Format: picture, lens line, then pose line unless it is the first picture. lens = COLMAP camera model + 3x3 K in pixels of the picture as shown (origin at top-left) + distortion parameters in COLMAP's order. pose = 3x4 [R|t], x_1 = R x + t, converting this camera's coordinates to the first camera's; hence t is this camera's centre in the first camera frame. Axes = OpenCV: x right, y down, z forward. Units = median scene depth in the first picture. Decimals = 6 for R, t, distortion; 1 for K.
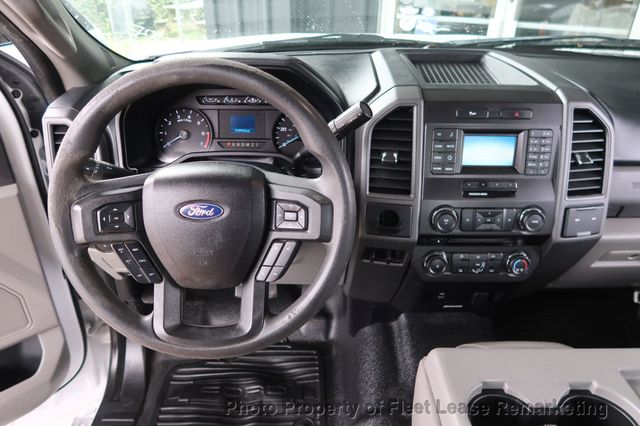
lens RADIAL K [[438.3, 0, 321.0], [0, 438.3, 213.3], [0, 0, 1]] dist [-0.025706, 0.004700]
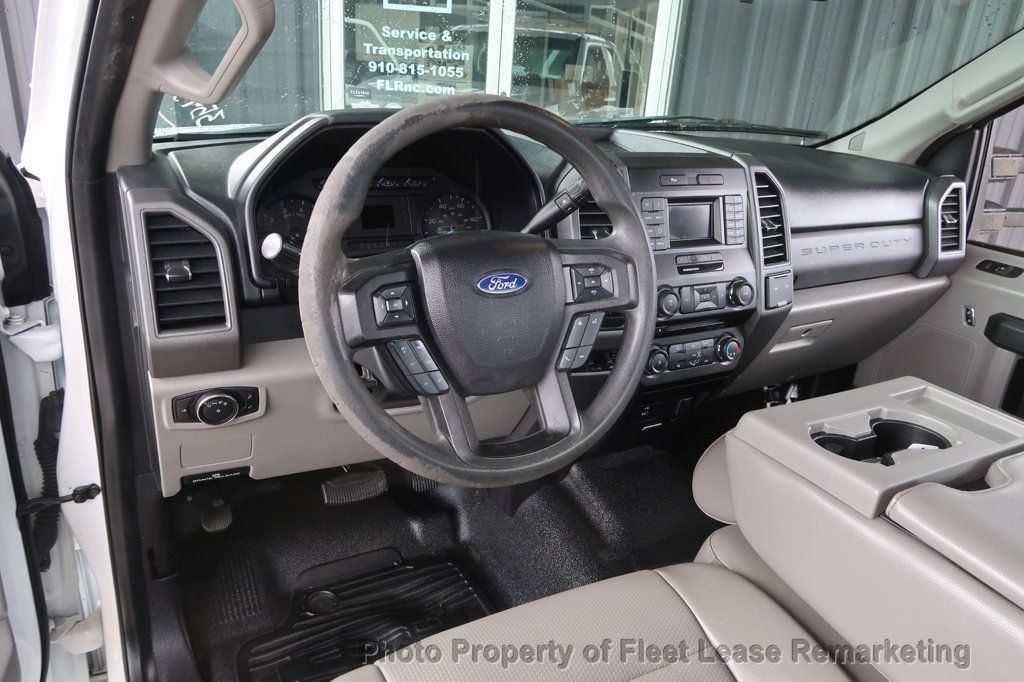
lens RADIAL K [[701.3, 0, 512.3], [0, 701.3, 340.9], [0, 0, 1]] dist [-0.025706, 0.004700]
pose [[0.883671, -0.124976, 0.451116, -0.613836], [0.182303, 0.979496, -0.085748, 0.152022], [-0.431150, 0.158013, 0.888336, -0.079398]]
